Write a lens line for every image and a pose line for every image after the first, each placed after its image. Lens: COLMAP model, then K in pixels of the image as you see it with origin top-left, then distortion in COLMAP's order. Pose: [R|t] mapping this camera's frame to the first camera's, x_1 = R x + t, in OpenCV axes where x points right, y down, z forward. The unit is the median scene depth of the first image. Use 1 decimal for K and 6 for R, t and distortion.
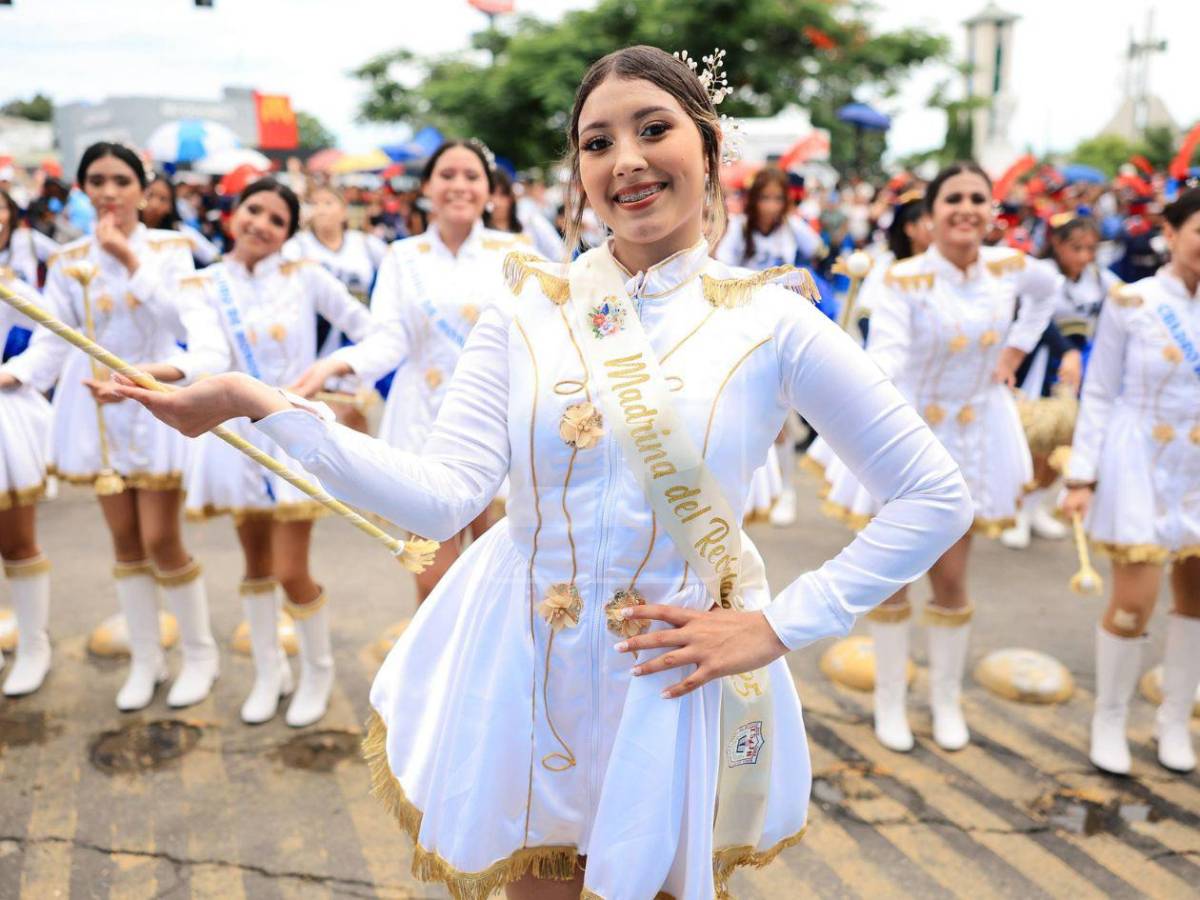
lens RADIAL K [[915.1, 0, 600.0], [0, 915.1, 450.0], [0, 0, 1]] dist [0.005124, 0.004817]
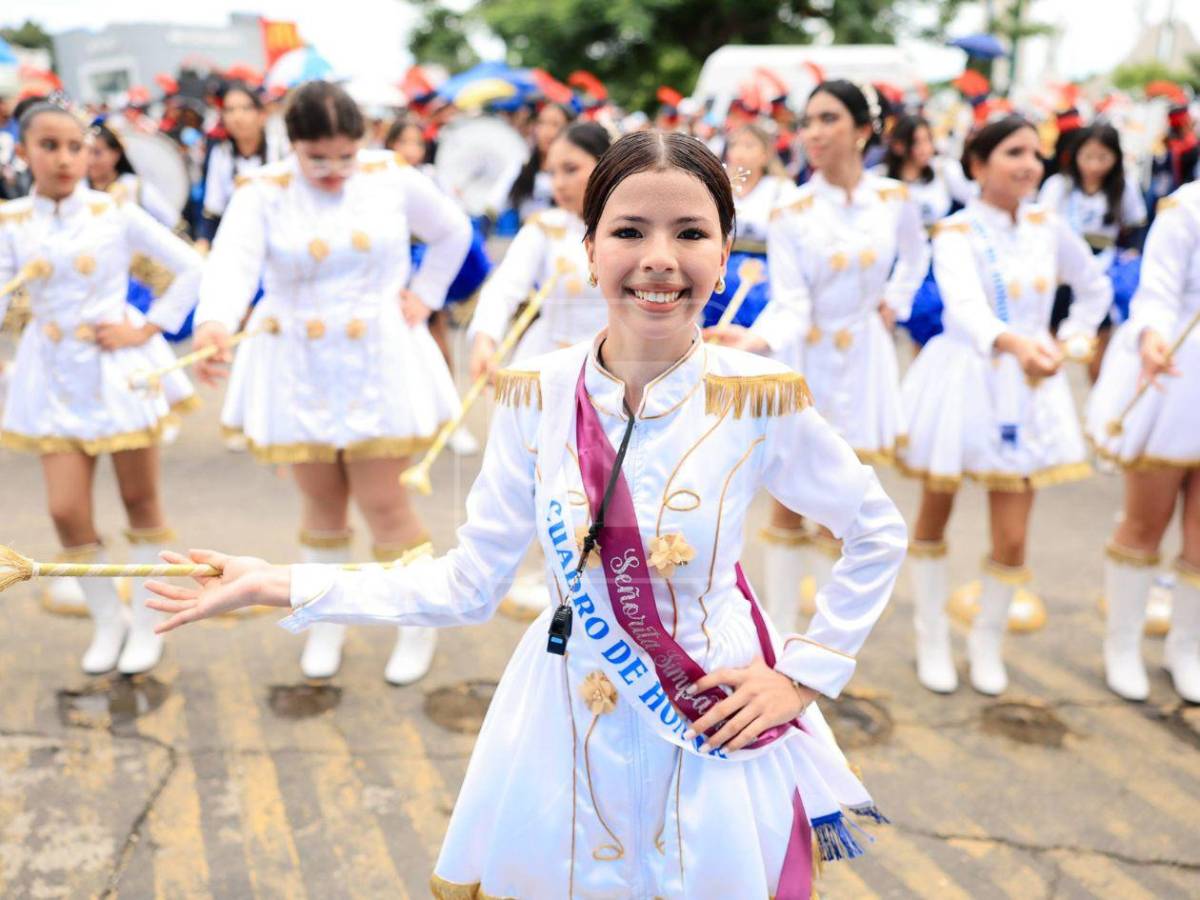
lens RADIAL K [[915.1, 0, 600.0], [0, 915.1, 450.0], [0, 0, 1]] dist [0.005124, 0.004817]
pose [[0.999979, -0.003947, 0.005219, -0.723915], [0.003582, 0.997660, 0.068274, -0.022302], [-0.005476, -0.068254, 0.997653, 0.067118]]
